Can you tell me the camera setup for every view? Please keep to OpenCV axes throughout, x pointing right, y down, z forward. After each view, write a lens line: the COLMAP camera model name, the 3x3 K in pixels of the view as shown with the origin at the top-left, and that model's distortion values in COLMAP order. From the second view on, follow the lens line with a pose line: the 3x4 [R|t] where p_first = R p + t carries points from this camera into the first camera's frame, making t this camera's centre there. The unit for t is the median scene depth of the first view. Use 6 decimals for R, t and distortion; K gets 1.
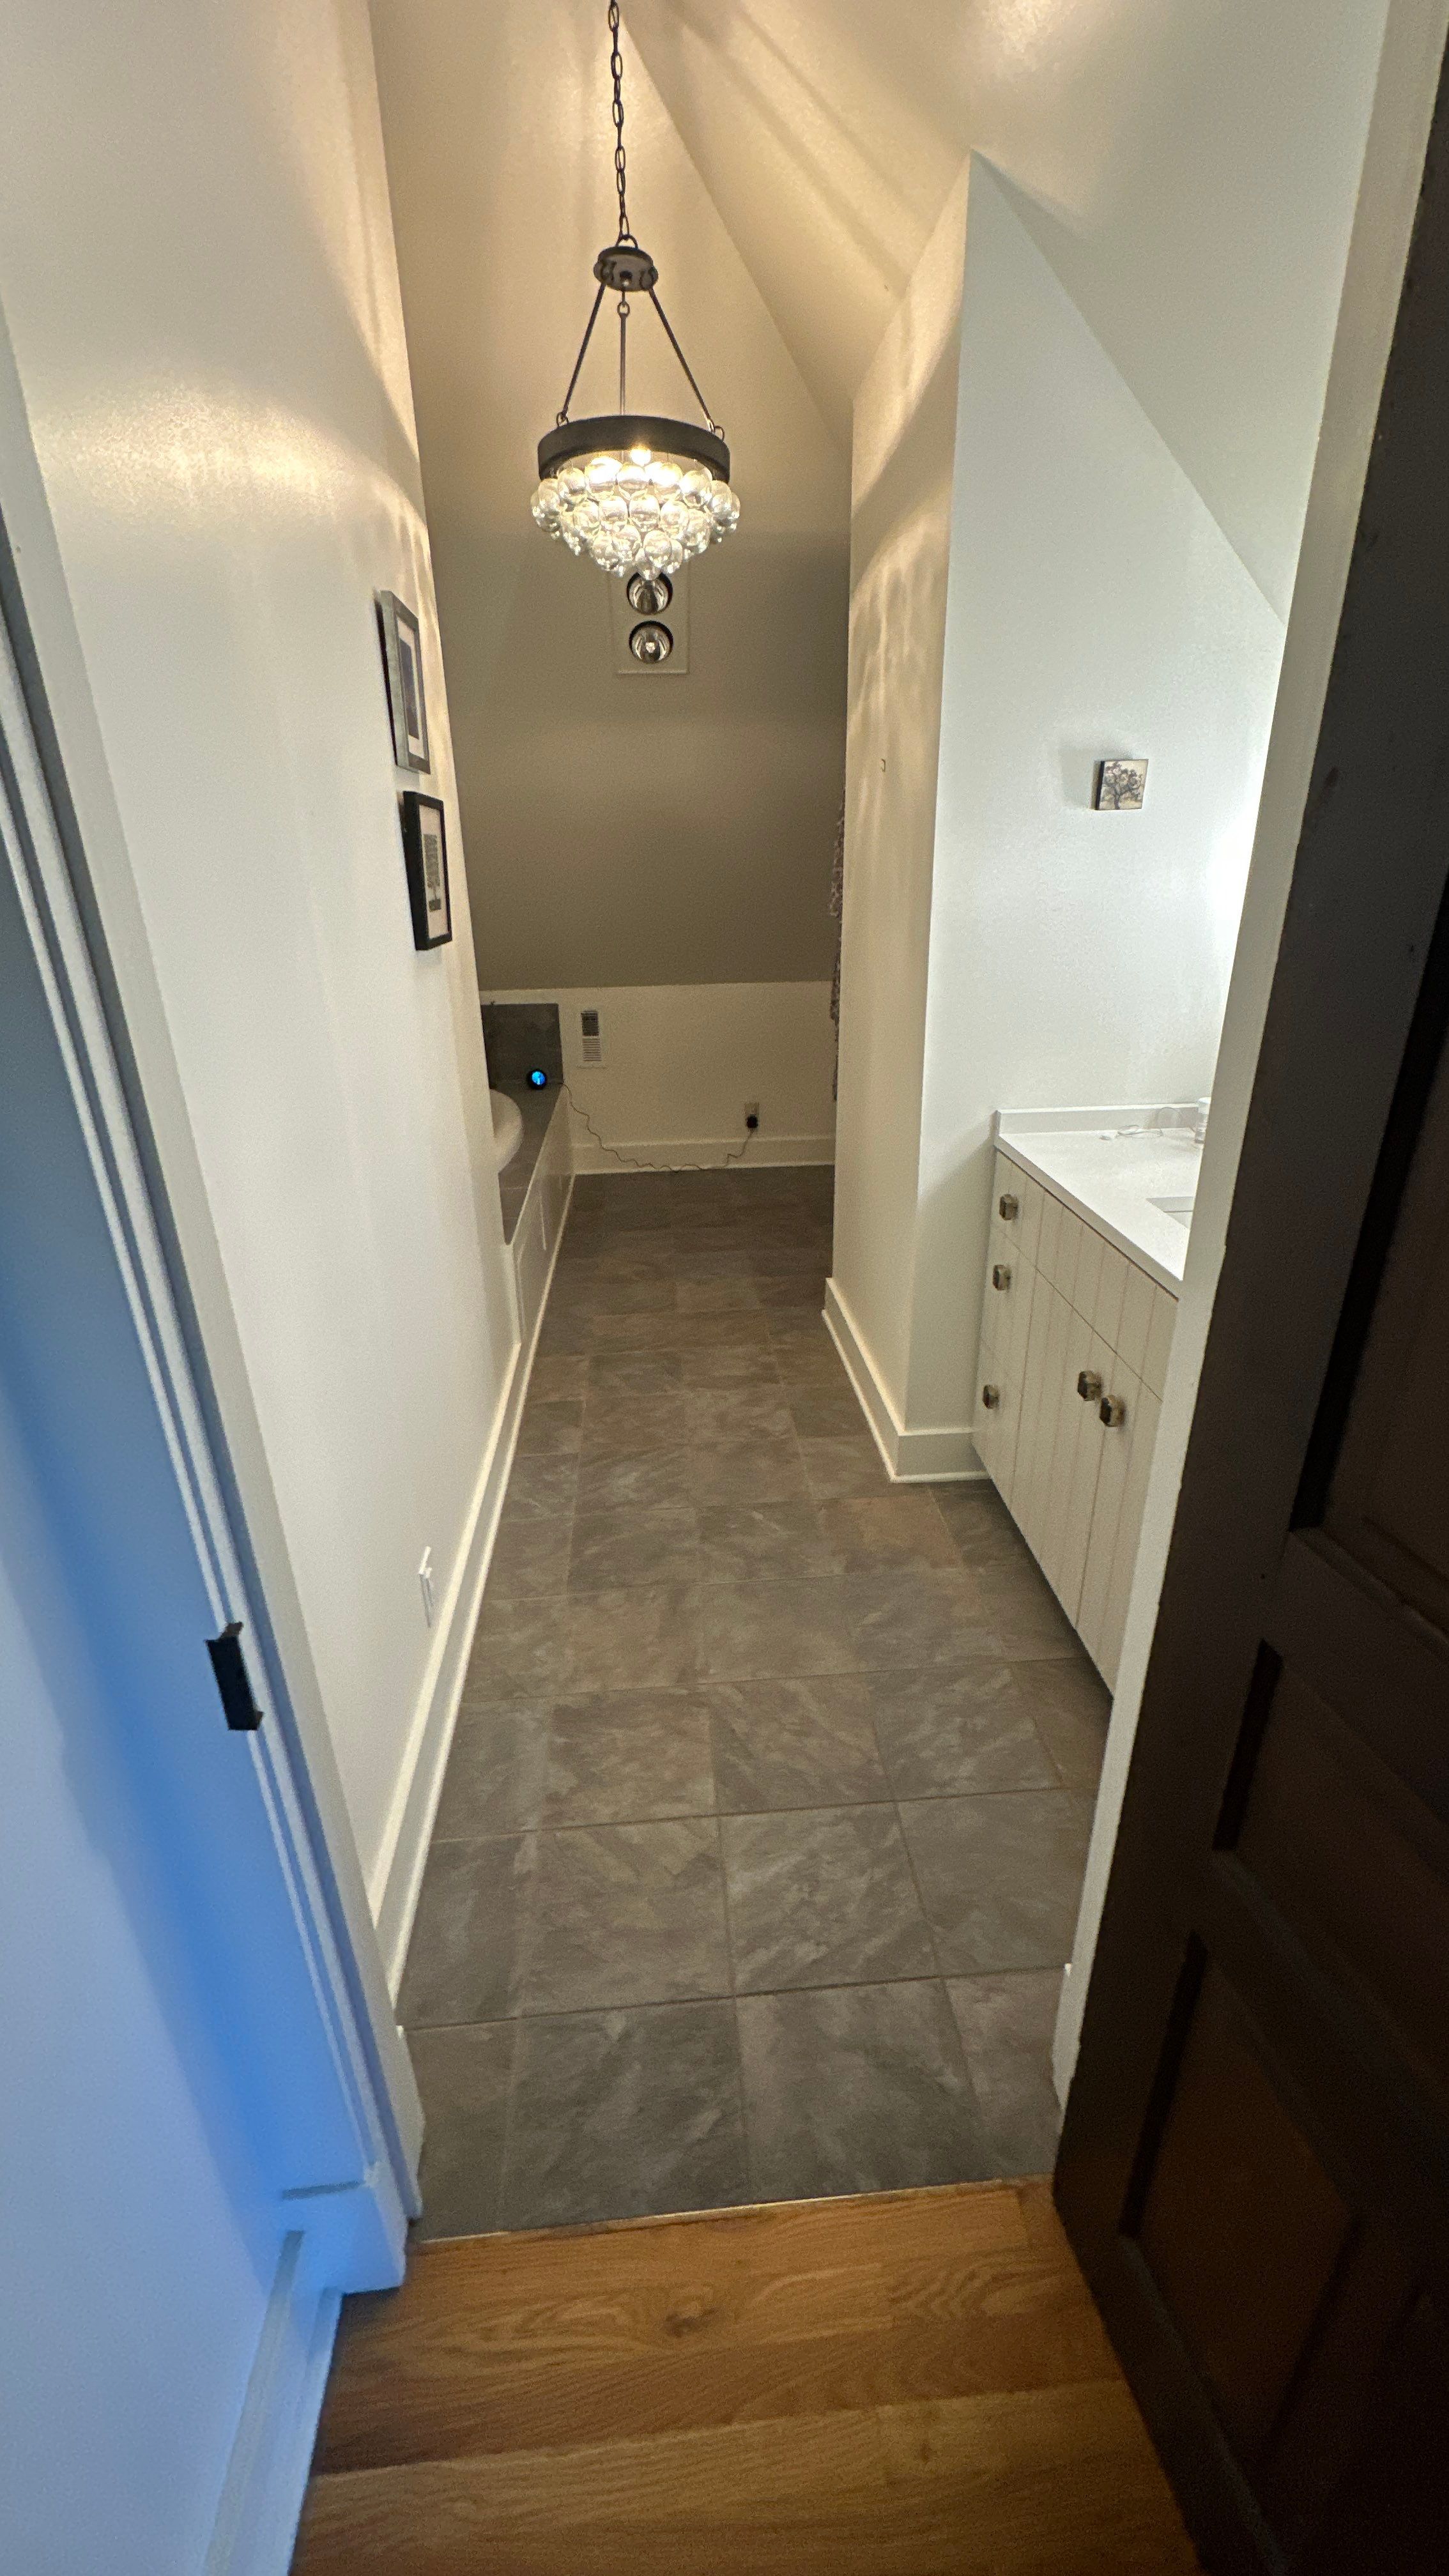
lens RADIAL K [[1031.6, 0, 735.8], [0, 1031.6, 1276.9], [0, 0, 1]] dist [-0.001099, 0.001135]
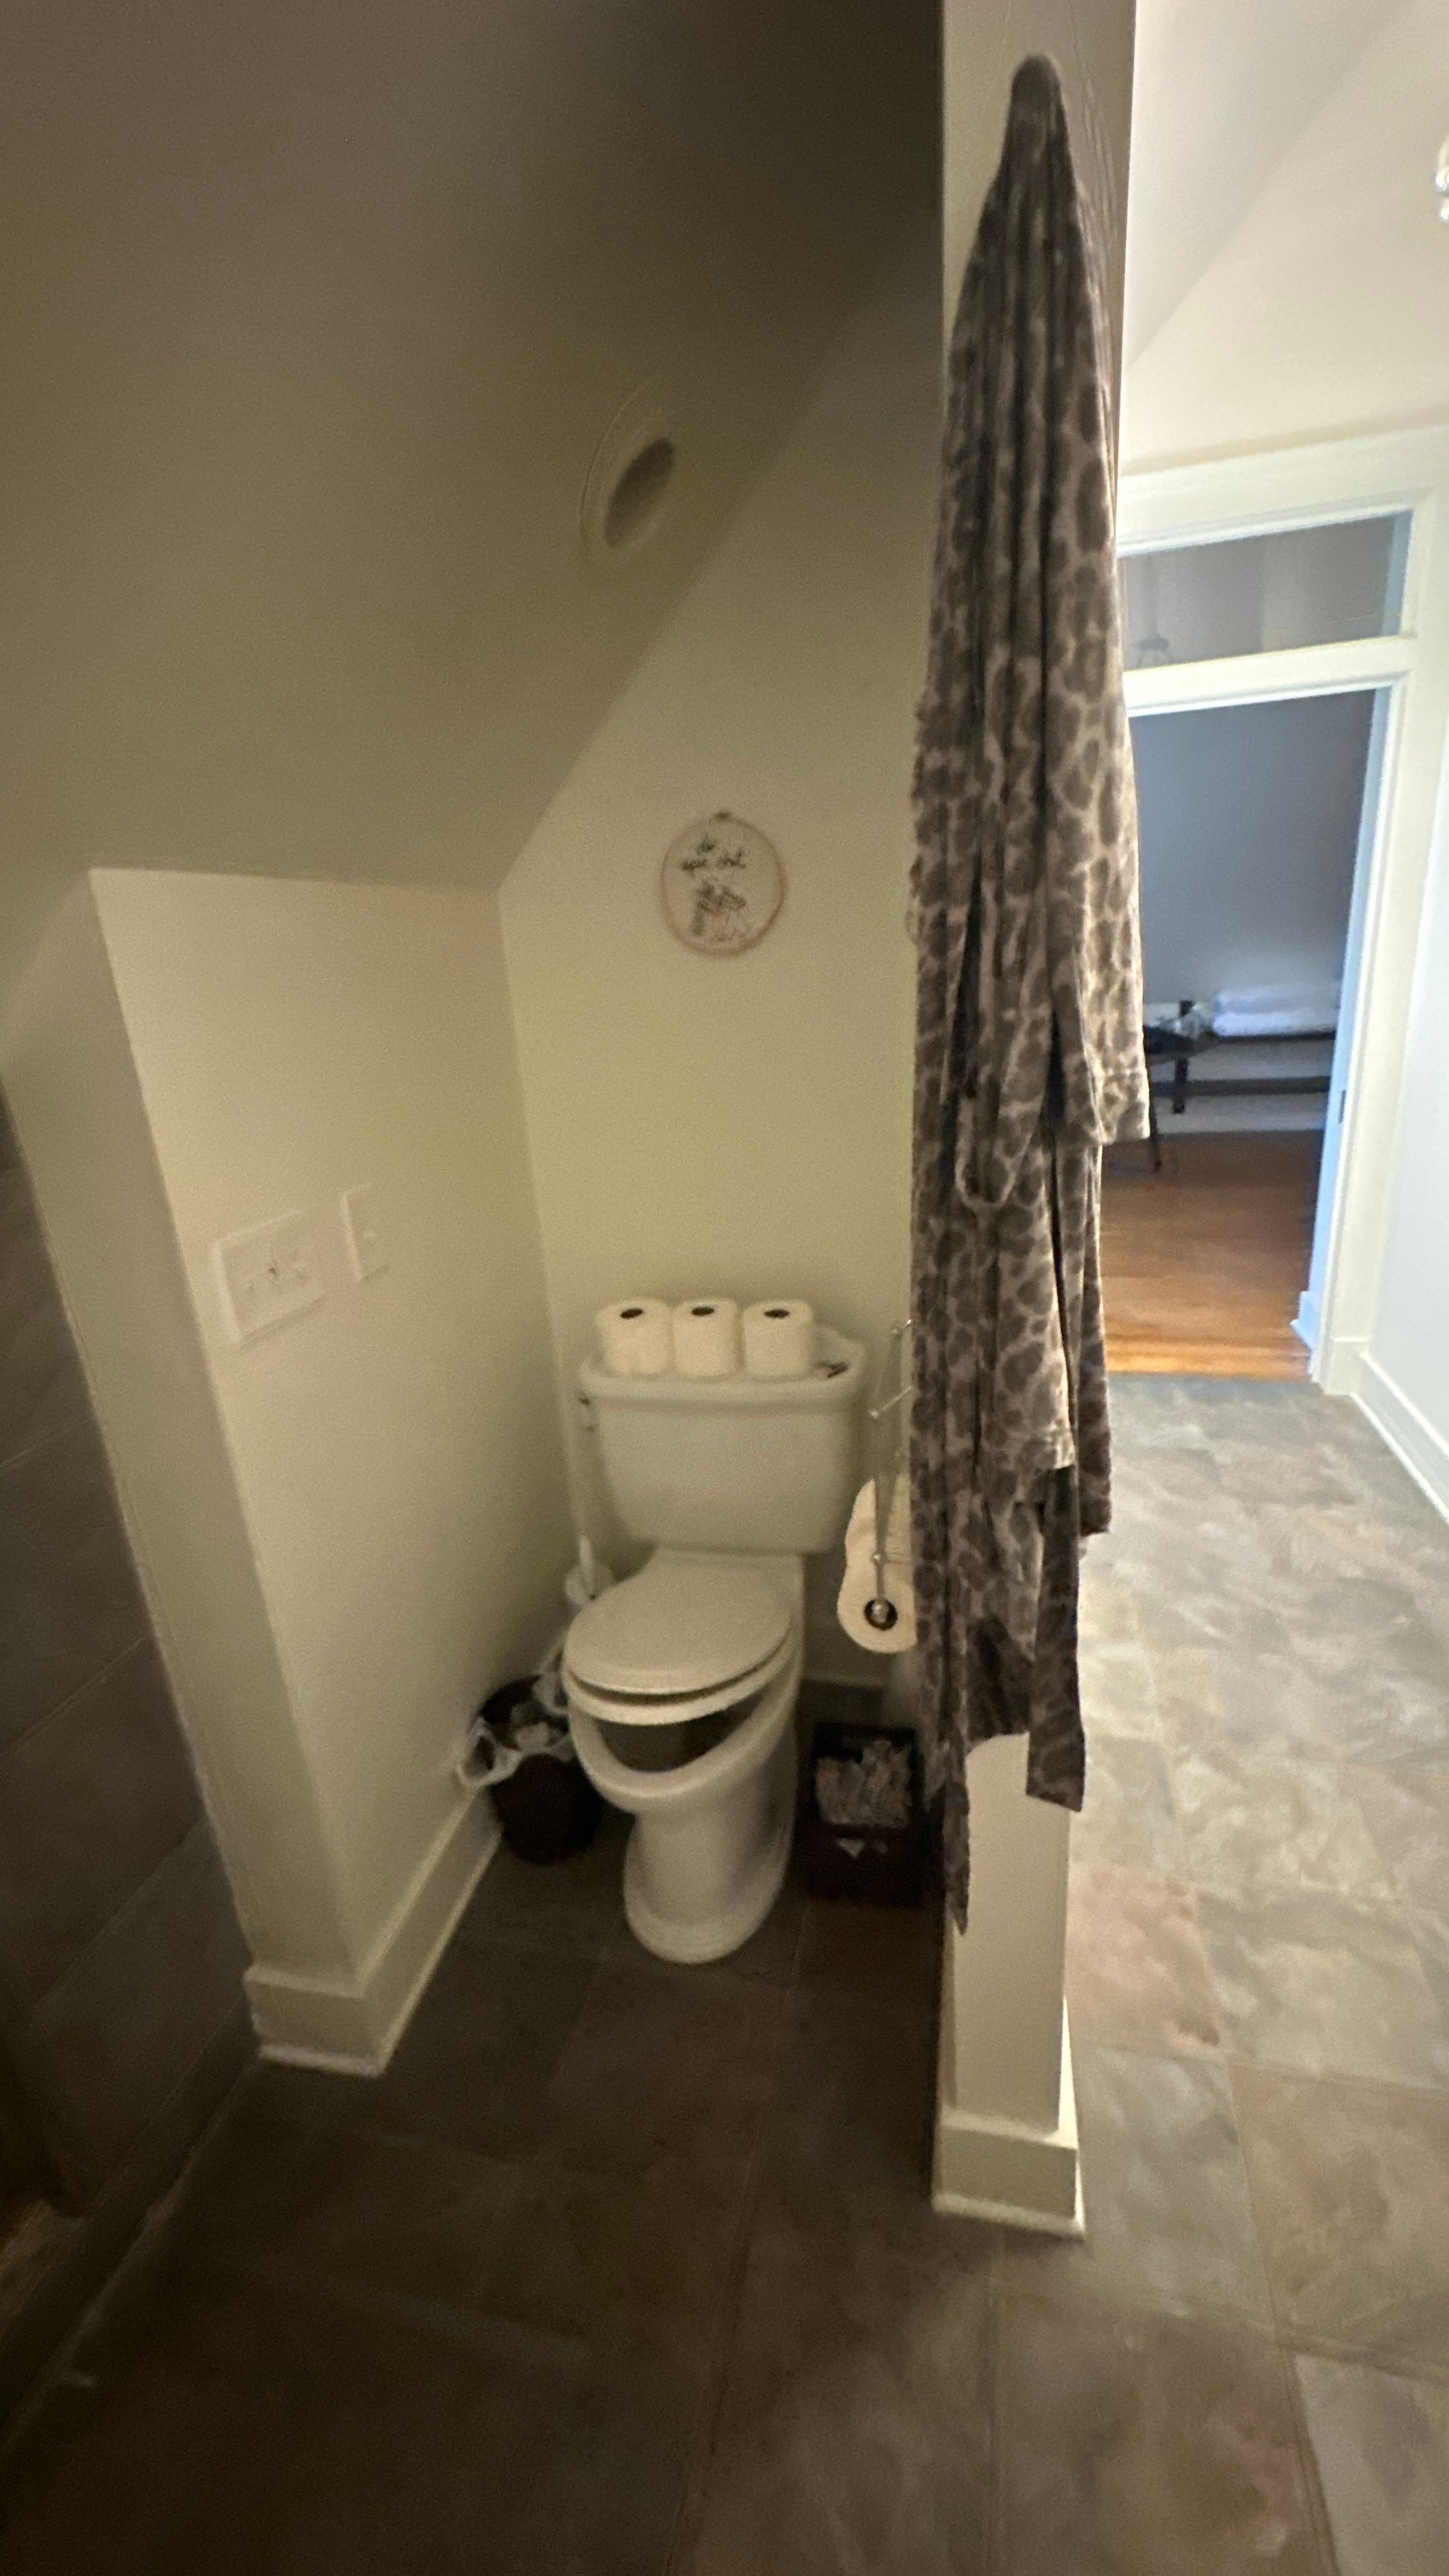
lens RADIAL K [[1031.6, 0, 729.6], [0, 1031.6, 1294.9], [0, 0, 1]] dist [-0.001099, 0.001135]
pose [[-0.945705, -0.024094, 0.324132, 0.140295], [0.196578, 0.751784, 0.629427, -0.662935], [-0.258842, 0.658969, -0.706229, 1.634733]]
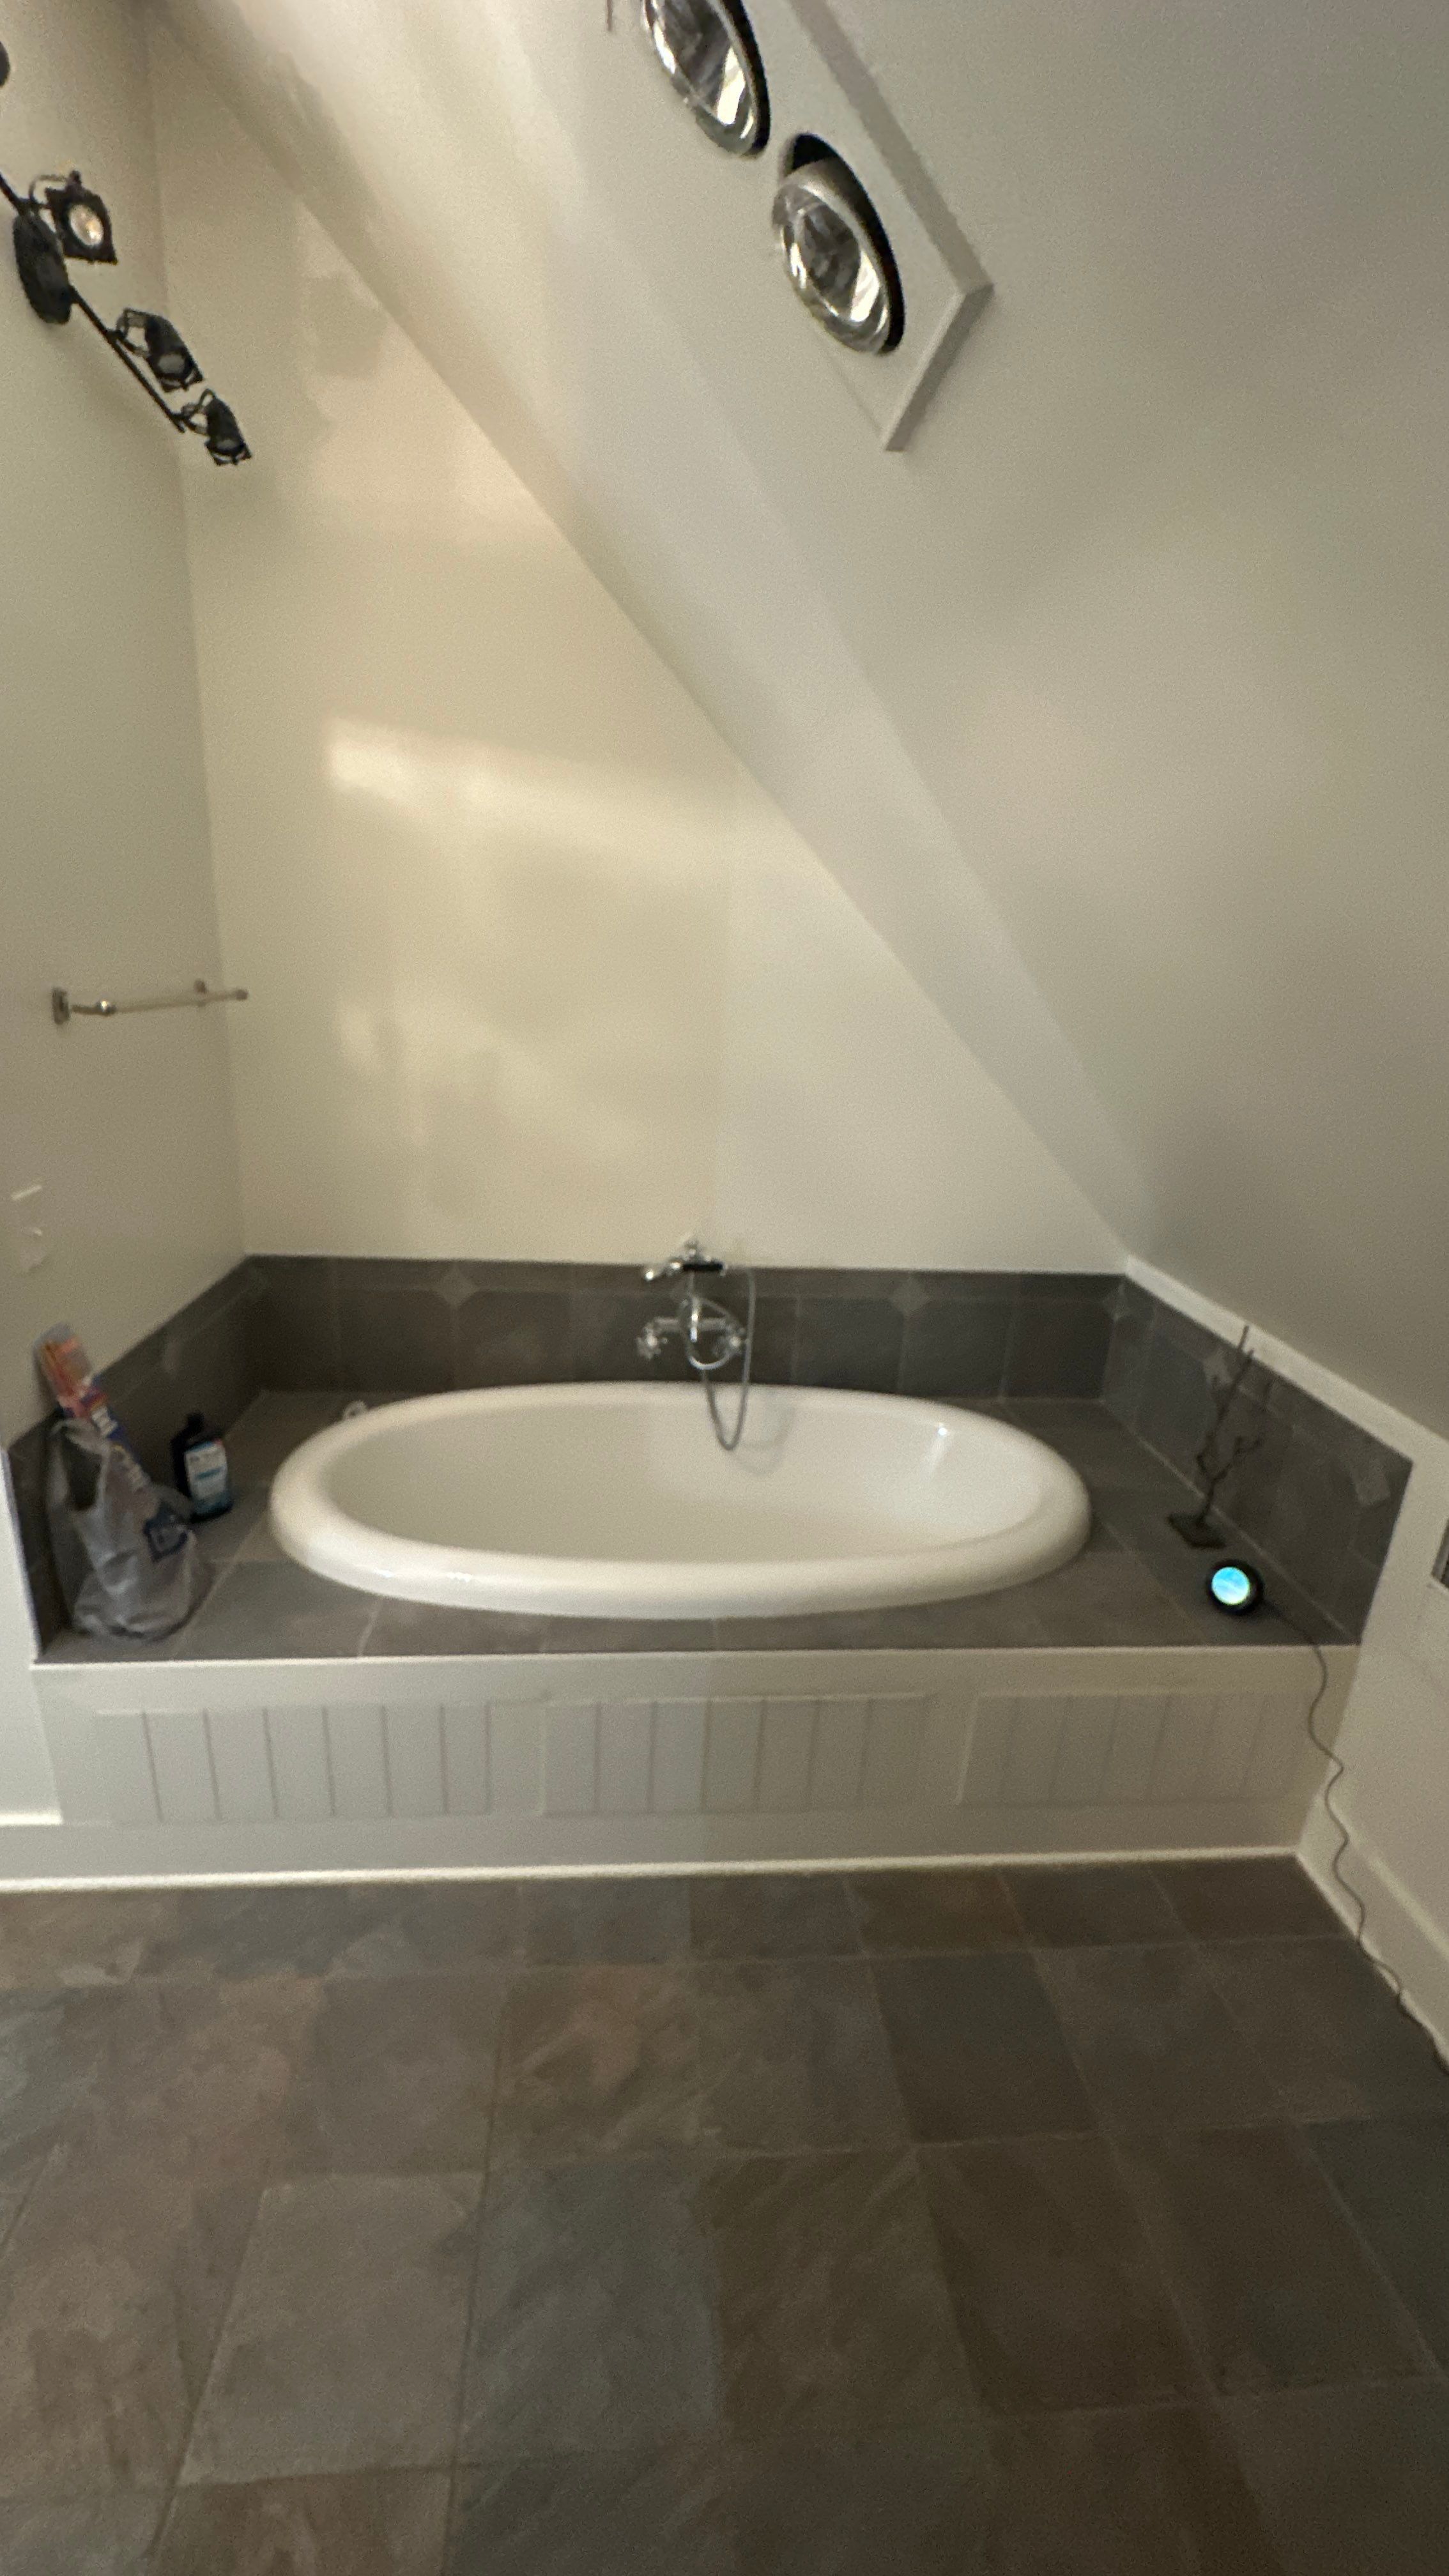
lens RADIAL K [[1031.6, 0, 731.7], [0, 1031.6, 1292.4], [0, 0, 1]] dist [-0.001099, 0.001135]
pose [[0.007507, 0.319347, -0.947608, 0.312633], [-0.432005, 0.855675, 0.284943, -0.664895], [0.901840, 0.407232, 0.144383, 1.490518]]
